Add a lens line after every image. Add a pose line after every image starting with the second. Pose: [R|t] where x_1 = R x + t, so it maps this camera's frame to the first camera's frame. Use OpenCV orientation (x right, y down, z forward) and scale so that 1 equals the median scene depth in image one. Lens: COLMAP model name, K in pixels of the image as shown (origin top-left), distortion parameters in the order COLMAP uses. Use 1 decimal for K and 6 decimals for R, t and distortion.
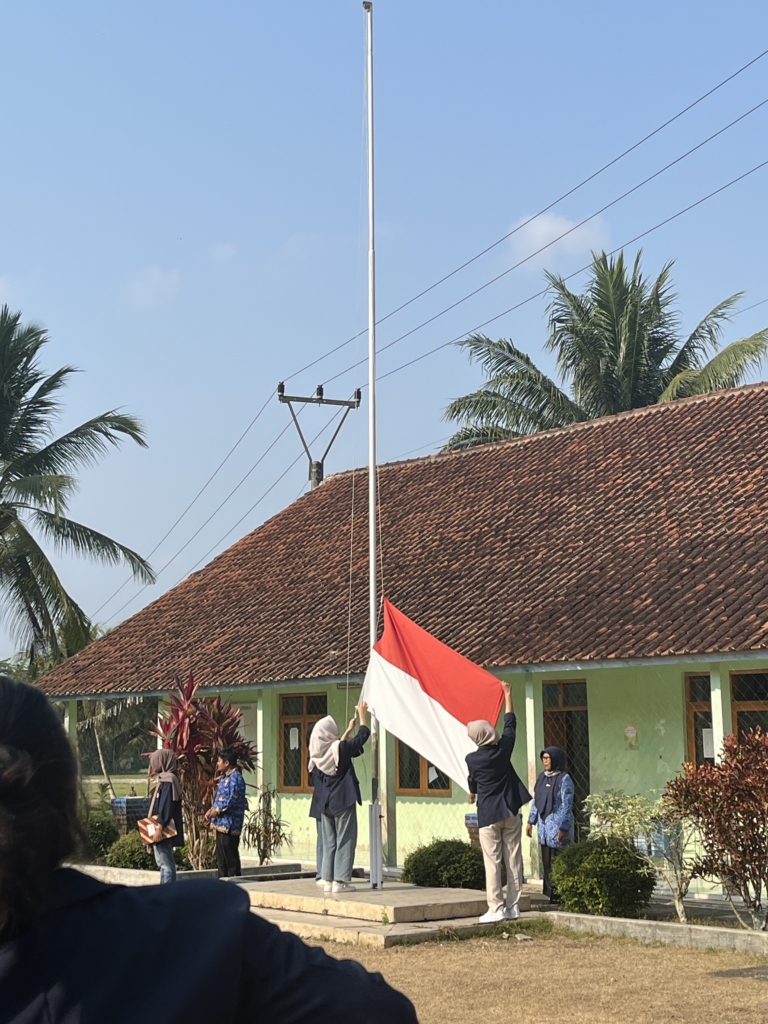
lens RADIAL K [[1597.9, 0, 384.0], [0, 1597.9, 512.0], [0, 0, 1]] dist [0.116089, 0.000453]
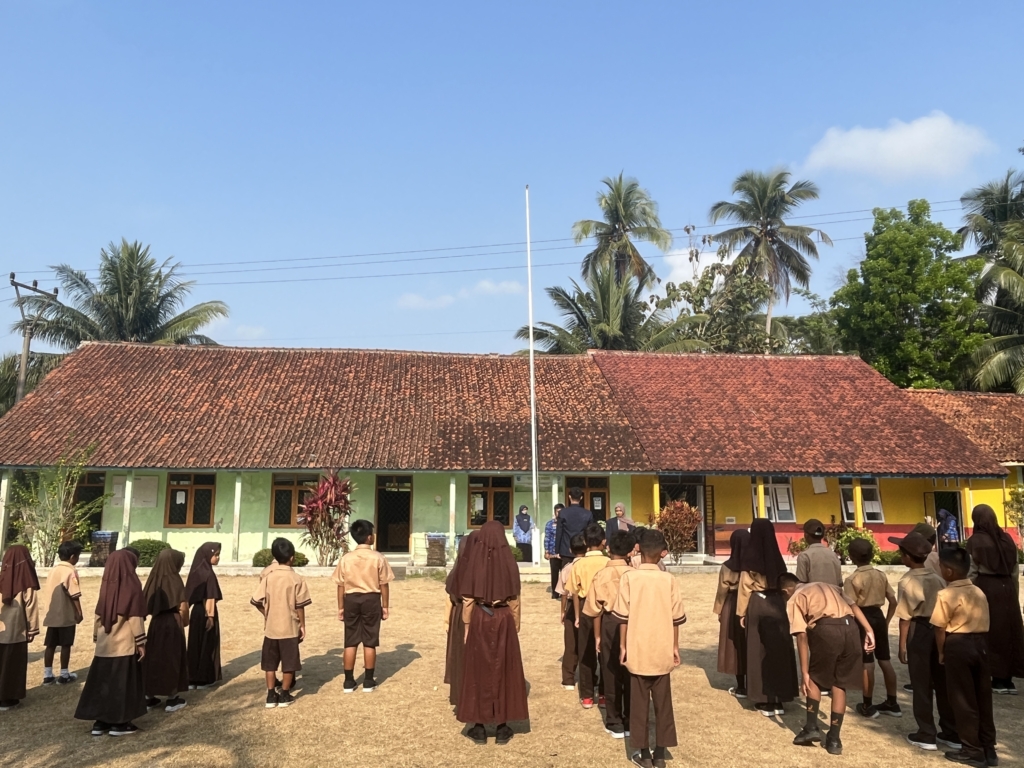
lens RADIAL K [[763.6, 0, 512.0], [0, 763.6, 384.0], [0, 0, 1]] dist [0.027454, -0.001561]
pose [[0.546795, 0.151296, 0.823483, -0.341231], [-0.134728, 0.986620, -0.091809, 0.026451], [-0.826355, -0.060745, 0.559863, 0.130621]]
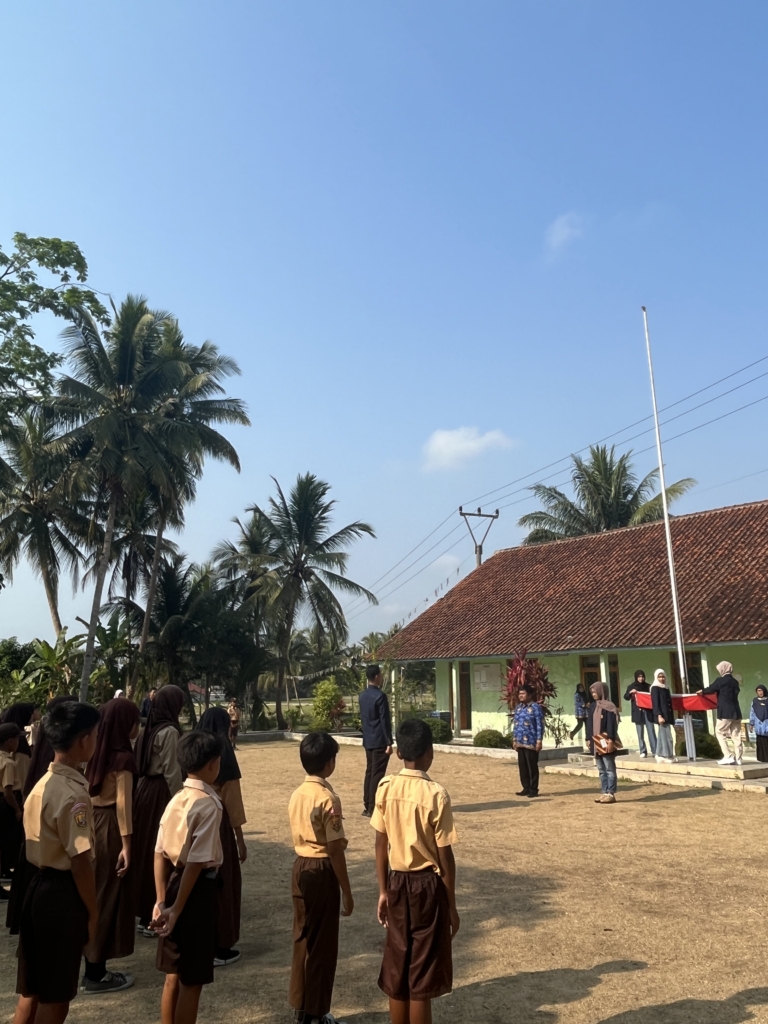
lens RADIAL K [[763.6, 0, 384.0], [0, 763.6, 512.0], [0, 0, 1]] dist [0.027454, -0.001561]
pose [[0.999751, -0.000346, -0.022331, -0.117360], [-0.001532, 0.996463, -0.084015, 0.007116], [0.022281, 0.084028, 0.996214, 0.024625]]
